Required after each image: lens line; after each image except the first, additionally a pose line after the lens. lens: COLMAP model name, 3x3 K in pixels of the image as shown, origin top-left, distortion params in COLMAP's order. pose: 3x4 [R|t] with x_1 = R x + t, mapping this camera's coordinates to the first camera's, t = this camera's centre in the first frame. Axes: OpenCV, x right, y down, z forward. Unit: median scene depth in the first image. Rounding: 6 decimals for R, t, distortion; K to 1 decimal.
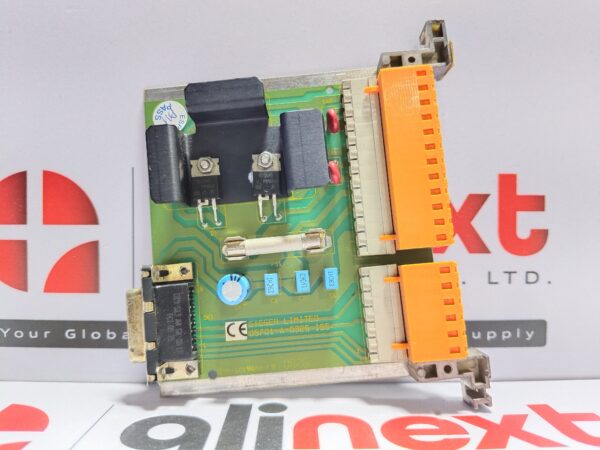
lens RADIAL K [[484.4, 0, 300.0], [0, 484.4, 225.0], [0, 0, 1]] dist [-0.036535, -0.001135]
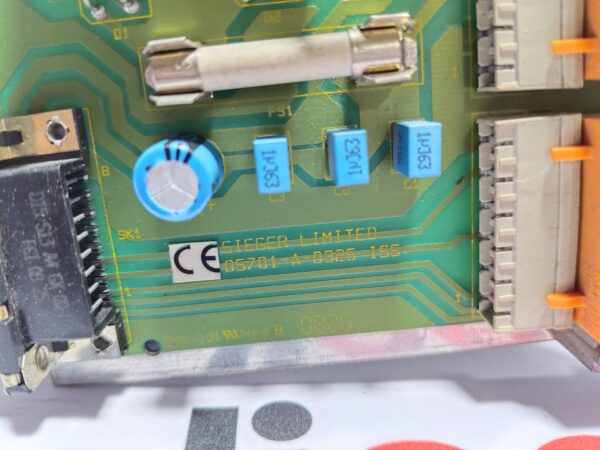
lens RADIAL K [[484.4, 0, 300.0], [0, 484.4, 225.0], [0, 0, 1]] dist [-0.036535, -0.001135]
pose [[0.998884, -0.018664, 0.043383, -0.052904], [0.002732, 0.939890, 0.341467, 0.031651], [-0.047148, -0.340967, 0.938892, 0.585719]]
